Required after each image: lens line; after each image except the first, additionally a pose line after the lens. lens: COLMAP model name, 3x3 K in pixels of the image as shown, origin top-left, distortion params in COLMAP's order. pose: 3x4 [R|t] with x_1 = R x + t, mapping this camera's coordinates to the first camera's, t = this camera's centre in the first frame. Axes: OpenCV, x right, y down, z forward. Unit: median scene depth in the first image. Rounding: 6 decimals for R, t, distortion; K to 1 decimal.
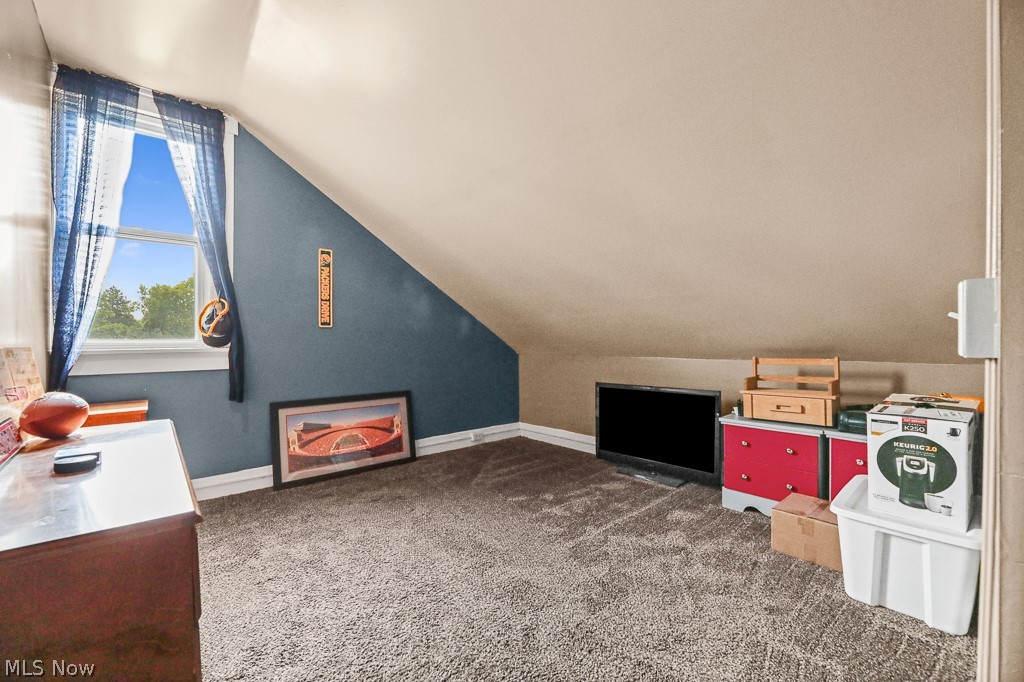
lens RADIAL K [[411.4, 0, 512.8], [0, 411.4, 342.6], [0, 0, 1]] dist [-0.003670, 0.001069]
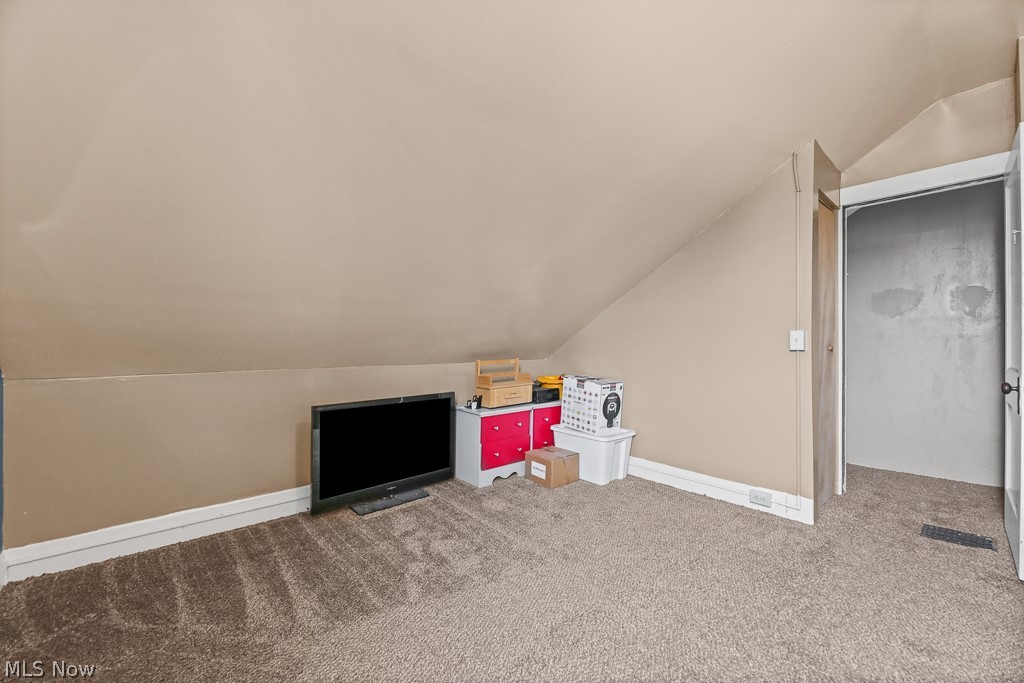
lens RADIAL K [[411.4, 0, 512.7], [0, 411.4, 340.8], [0, 0, 1]] dist [-0.003670, 0.001069]
pose [[0.026040, 0.010806, 0.999603, -0.642752], [0.007904, 0.999908, -0.011015, -0.008745], [-0.999630, 0.008188, 0.025952, 0.834042]]
